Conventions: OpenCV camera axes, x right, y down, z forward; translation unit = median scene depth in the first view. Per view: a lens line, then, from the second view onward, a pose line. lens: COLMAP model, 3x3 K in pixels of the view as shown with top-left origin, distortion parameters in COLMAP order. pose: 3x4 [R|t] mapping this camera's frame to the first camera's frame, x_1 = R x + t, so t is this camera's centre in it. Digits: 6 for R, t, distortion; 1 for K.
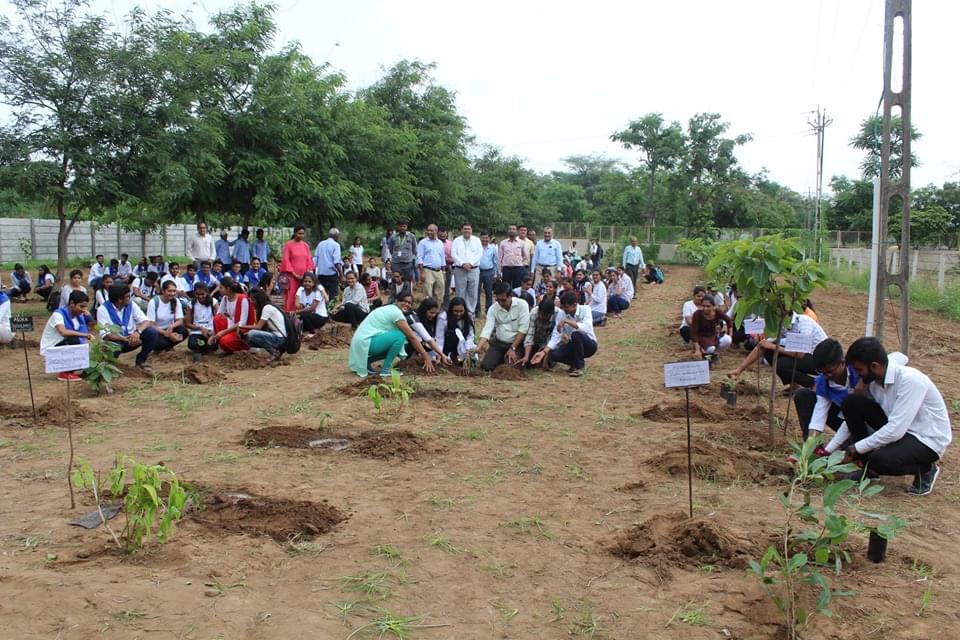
lens RADIAL K [[2386.8, 0, 480.0], [0, 2386.8, 320.0], [0, 0, 1]] dist [-0.033295, -0.526045]
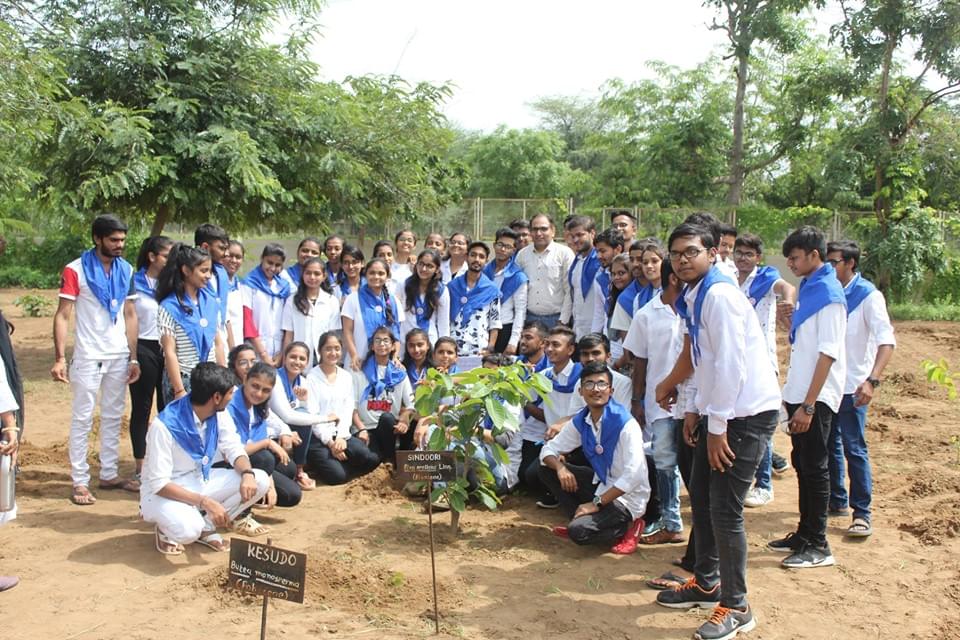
lens RADIAL K [[2386.8, 0, 480.0], [0, 2386.8, 320.0], [0, 0, 1]] dist [-0.033295, -0.526045]
pose [[0.999993, 0.000152, 0.003758, 0.020889], [-0.000143, 0.999997, -0.002328, -0.014439], [-0.003759, 0.002327, 0.999990, 0.431833]]
